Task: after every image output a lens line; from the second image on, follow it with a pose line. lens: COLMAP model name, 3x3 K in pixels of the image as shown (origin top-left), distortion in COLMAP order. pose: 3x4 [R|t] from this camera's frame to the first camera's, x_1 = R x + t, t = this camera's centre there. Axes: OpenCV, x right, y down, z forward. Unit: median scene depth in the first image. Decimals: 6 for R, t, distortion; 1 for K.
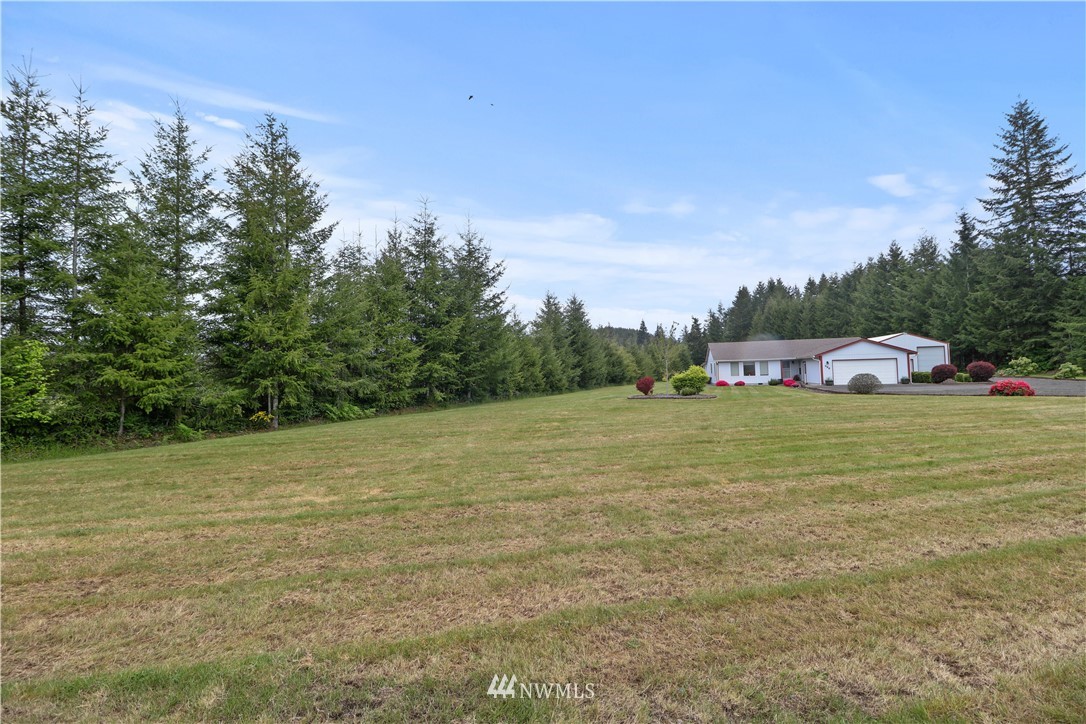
lens RADIAL K [[508.4, 0, 548.0], [0, 508.4, 342.4], [0, 0, 1]] dist [-0.000108, -0.012586]
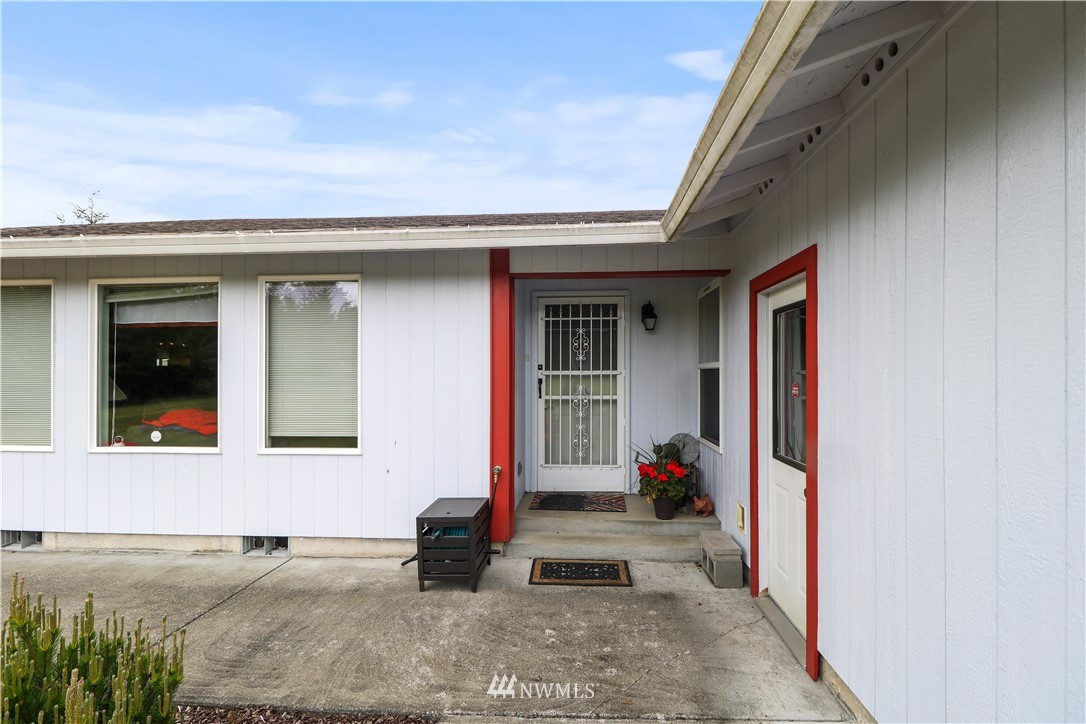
lens RADIAL K [[527.5, 0, 544.6], [0, 527.5, 369.4], [0, 0, 1]] dist [-0.001104, -0.000661]
pose [[0.989911, 0.030116, 0.138454, 0.362623], [-0.037136, 0.998138, 0.048397, 0.037659], [-0.136739, -0.053050, 0.989186, 0.728887]]
